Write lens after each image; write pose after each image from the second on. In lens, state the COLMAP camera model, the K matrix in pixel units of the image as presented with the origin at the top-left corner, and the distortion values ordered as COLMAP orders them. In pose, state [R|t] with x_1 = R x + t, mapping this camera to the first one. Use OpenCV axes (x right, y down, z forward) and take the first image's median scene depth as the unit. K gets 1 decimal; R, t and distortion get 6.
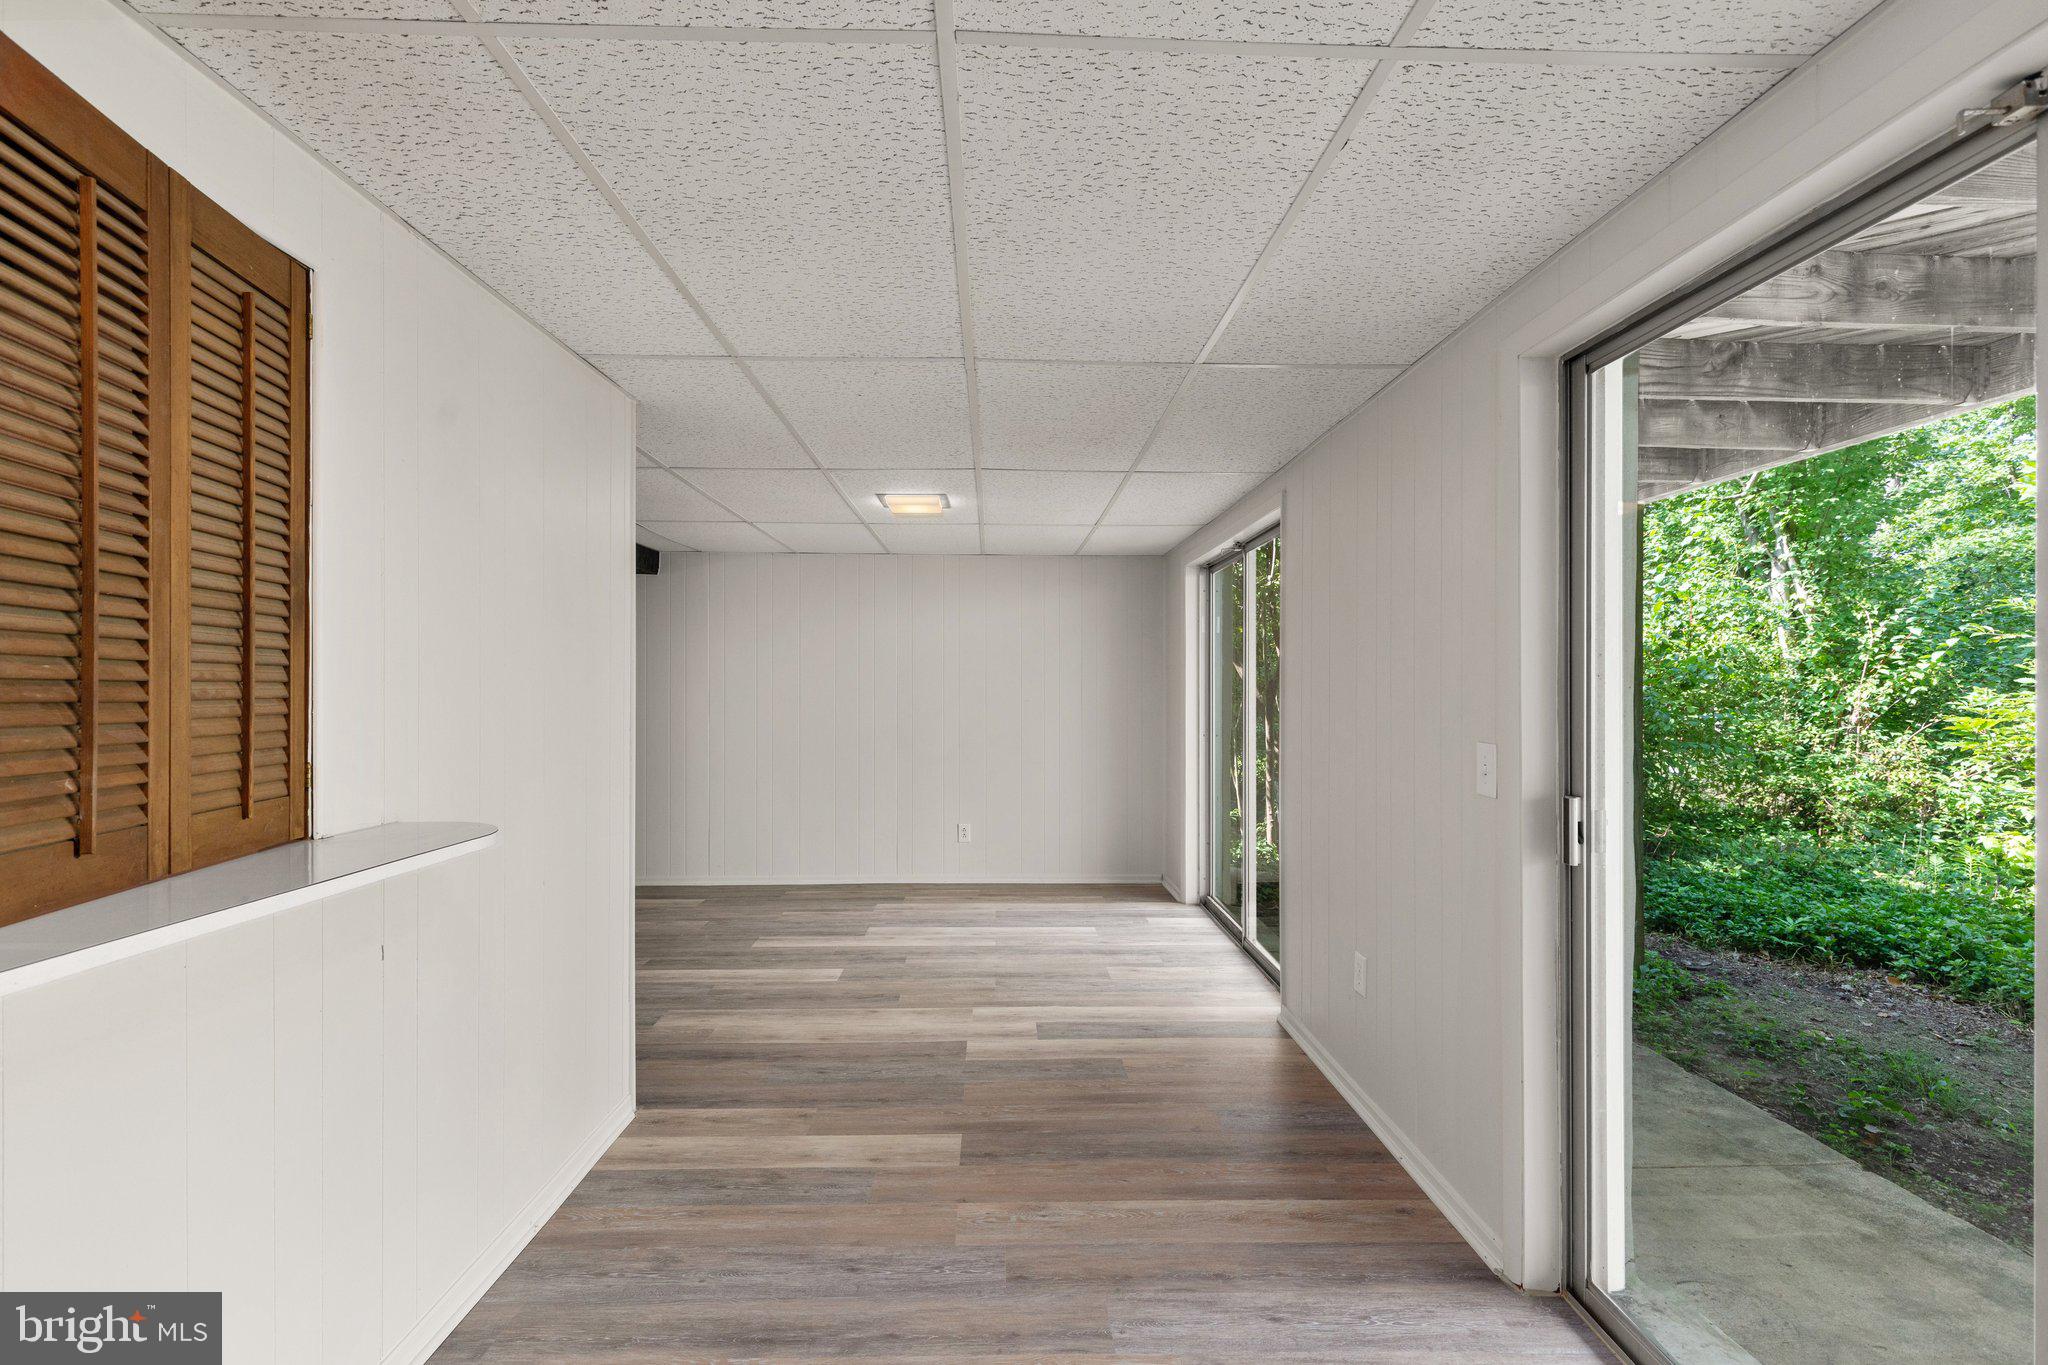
lens RADIAL K [[925.8, 0, 1034.0], [0, 925.8, 689.9], [0, 0, 1]] dist [0.005152, -0.001117]
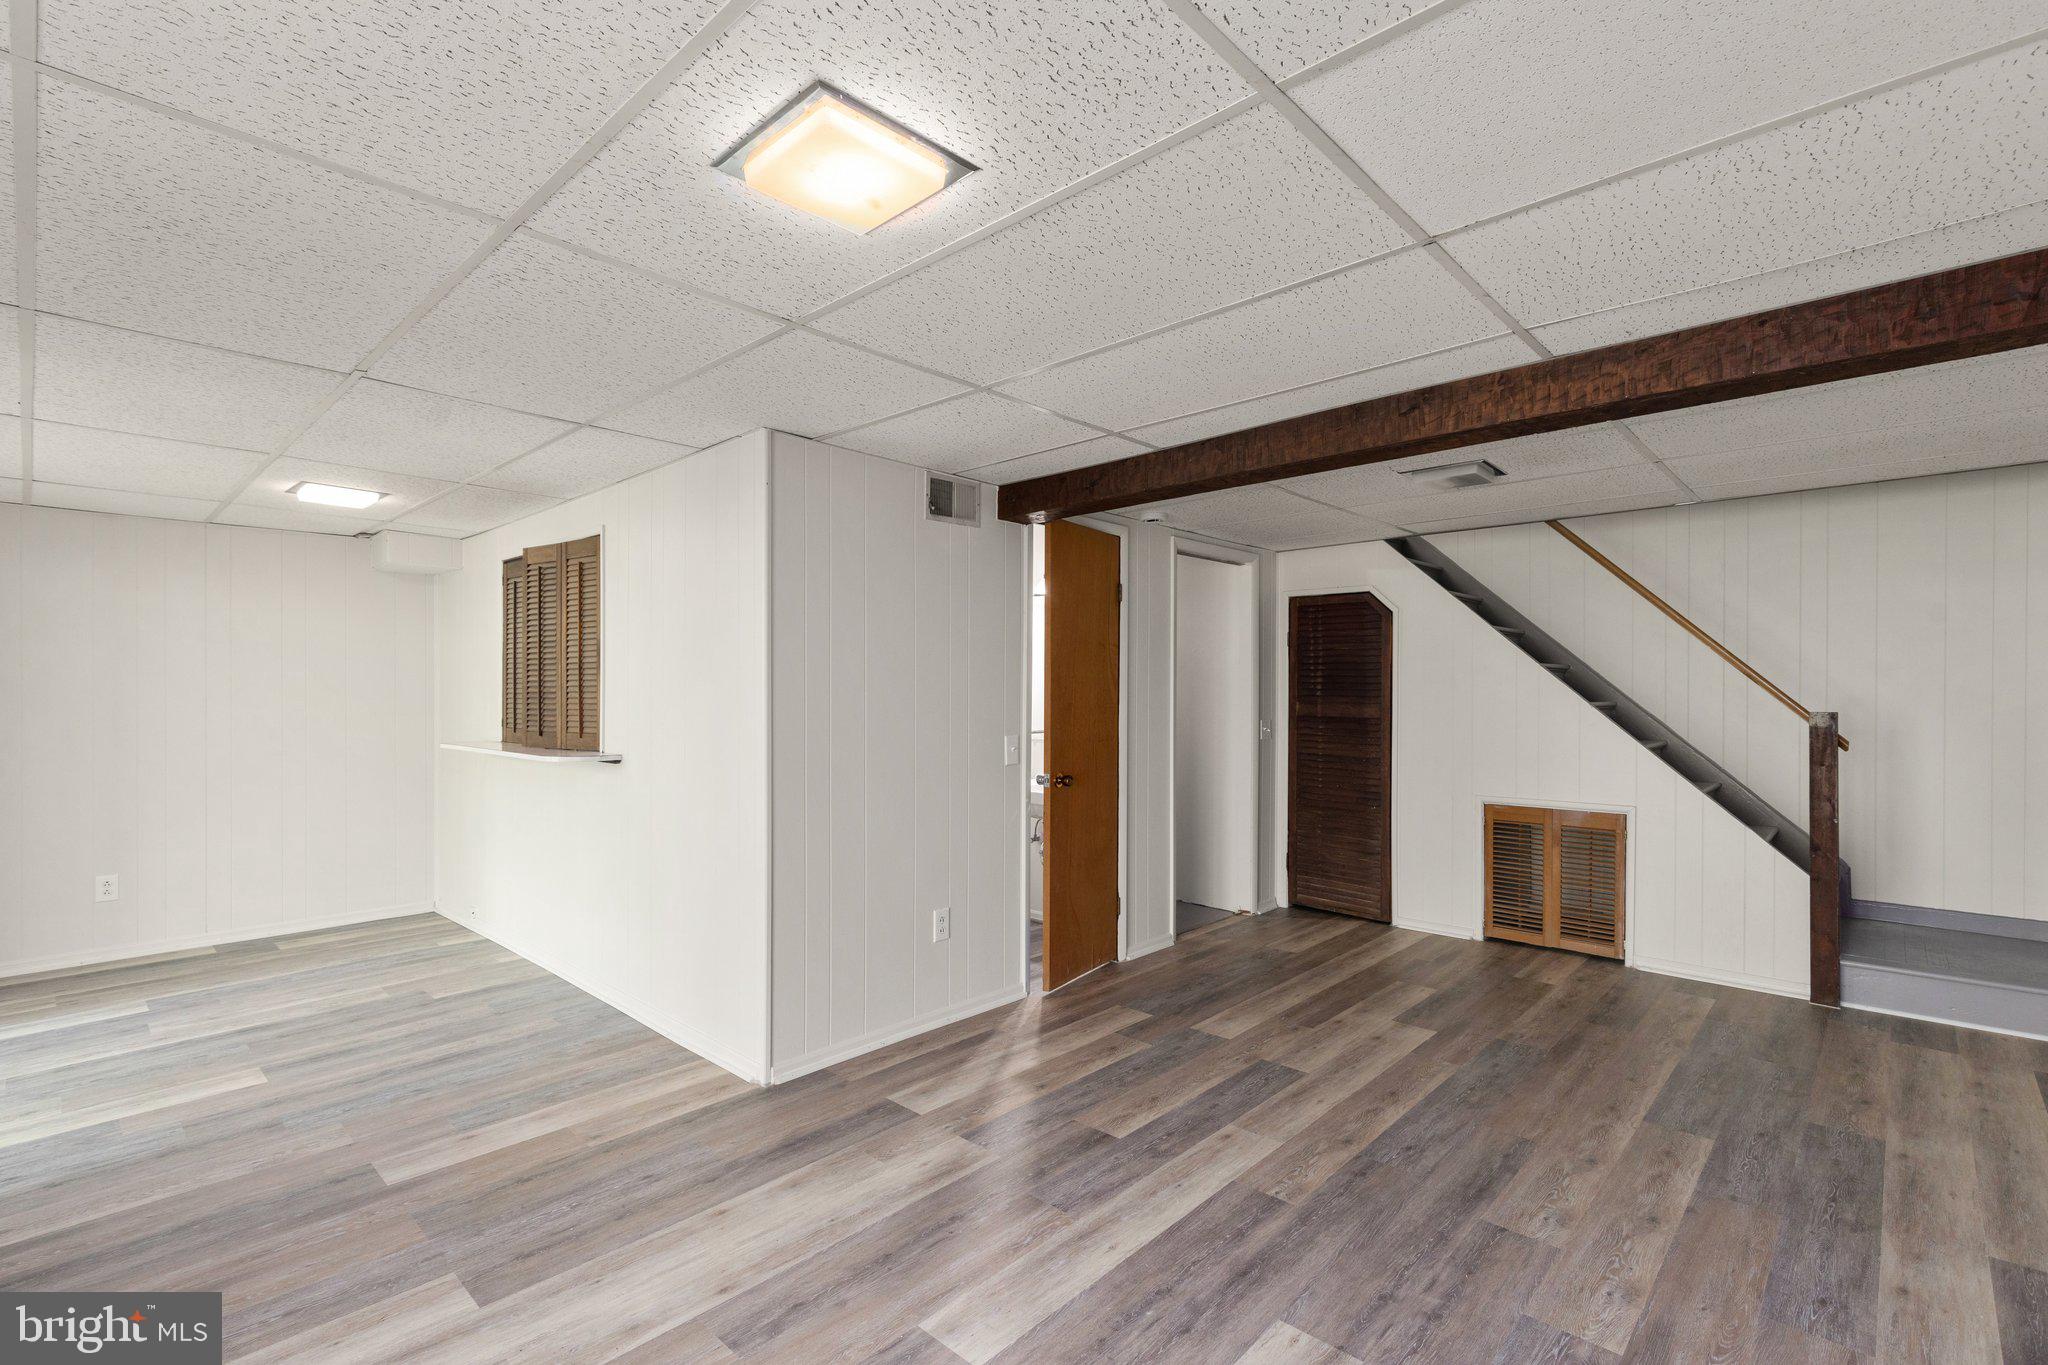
lens RADIAL K [[925.8, 0, 1032.3], [0, 925.8, 690.6], [0, 0, 1]] dist [0.005152, -0.001117]
pose [[-0.711523, 0.000321, -0.702663, 0.110446], [0.004870, 0.999978, -0.004474, -0.001363], [0.702646, -0.006606, -0.711509, 2.060726]]
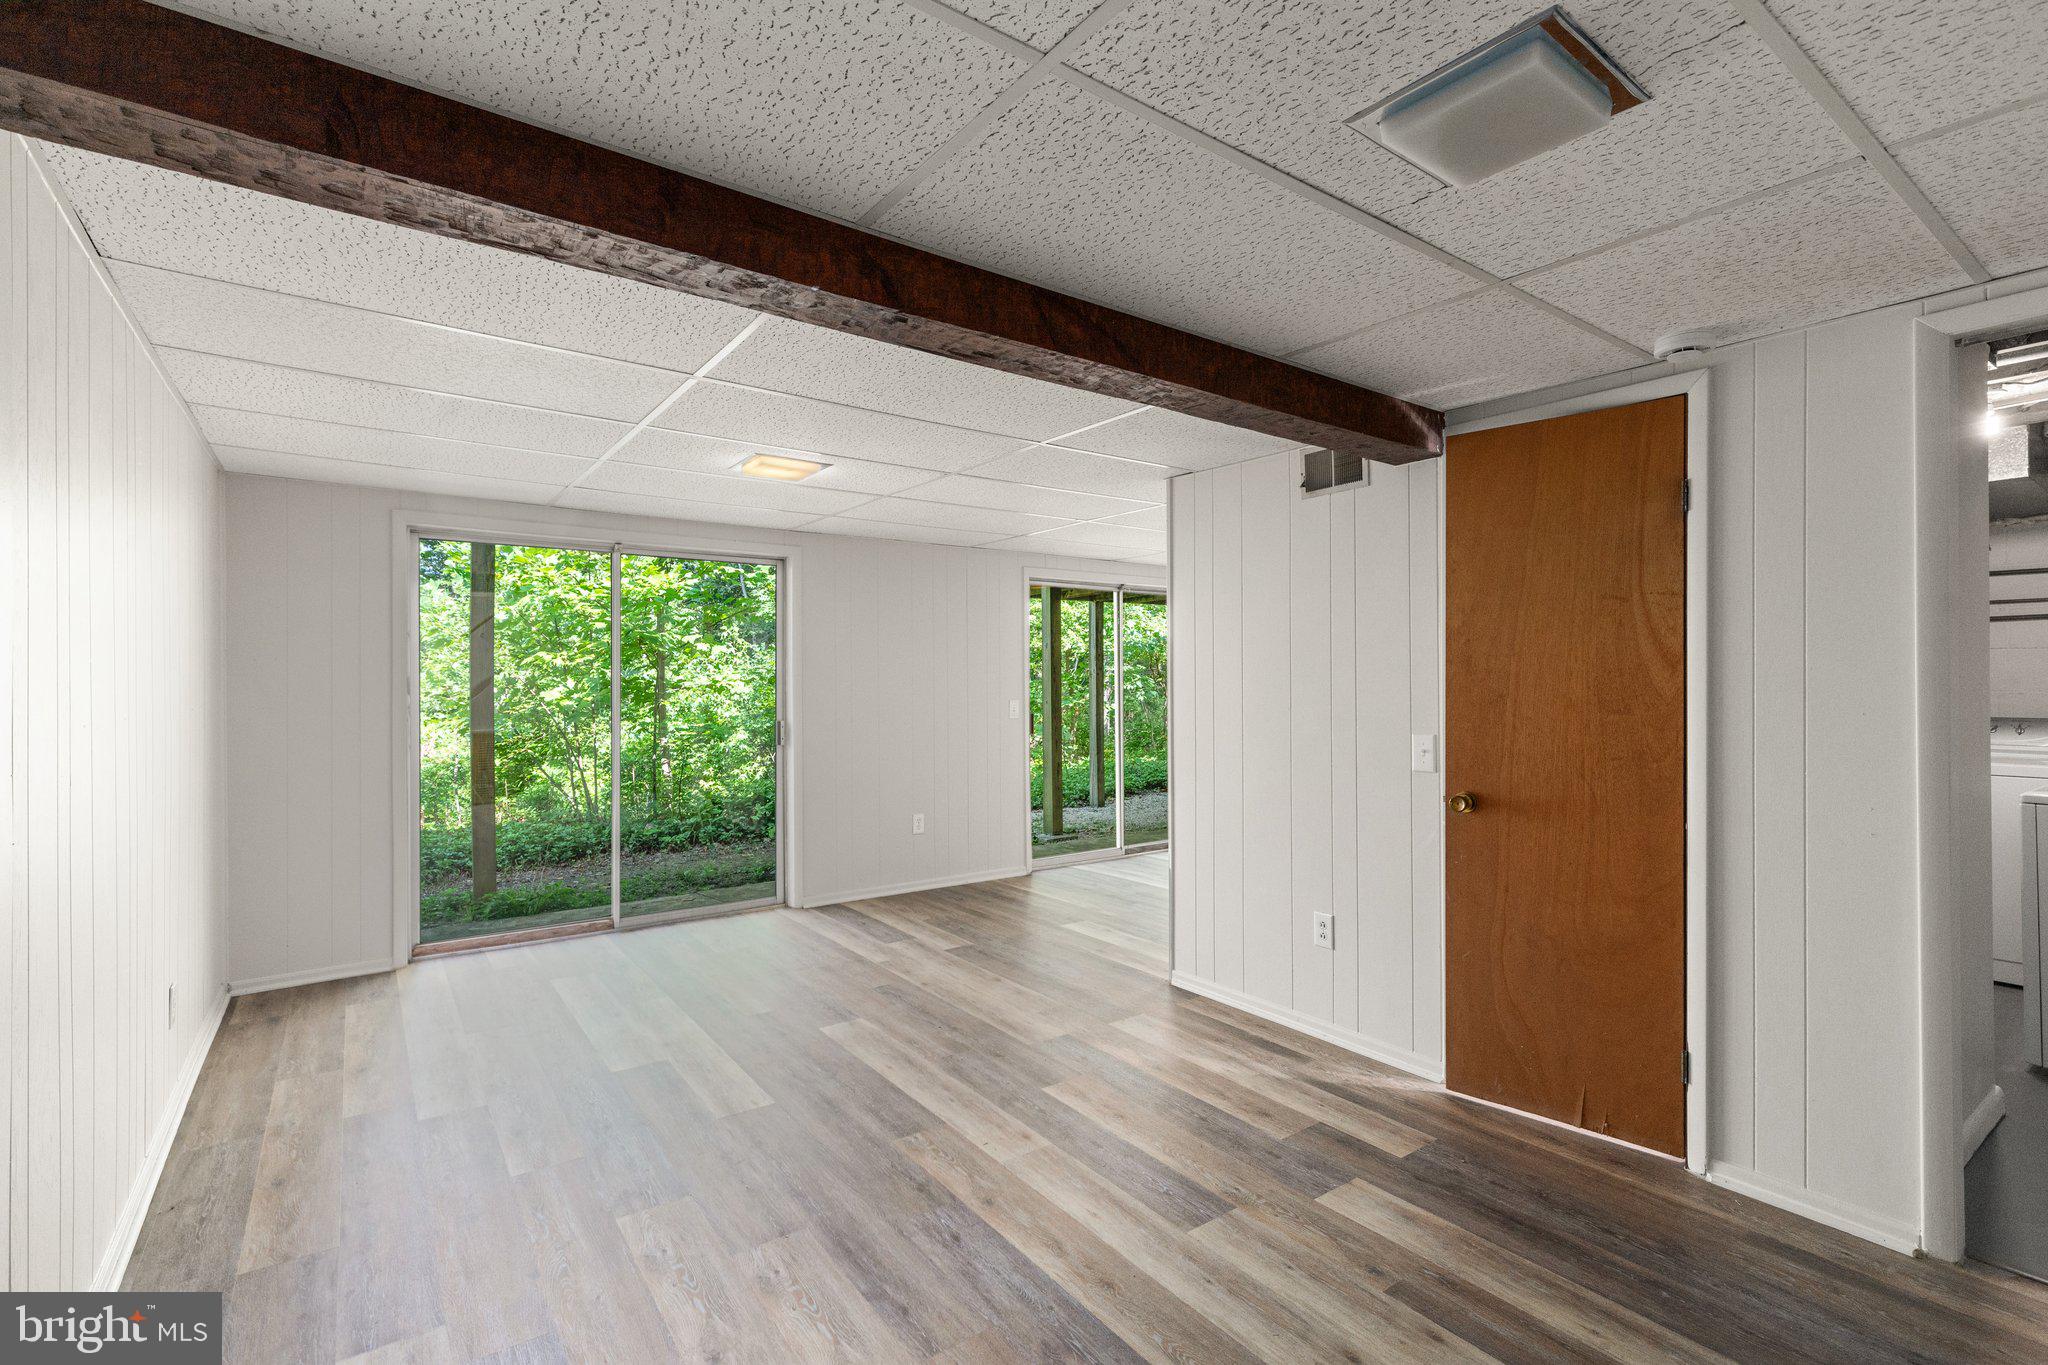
lens RADIAL K [[925.8, 0, 1023.5], [0, 925.8, 680.7], [0, 0, 1]] dist [0.005152, -0.001117]
pose [[-0.555053, 0.002608, 0.831811, -1.533558], [0.000459, 0.999996, -0.002829, -0.000404], [-0.831815, -0.001189, -0.555052, 2.037482]]
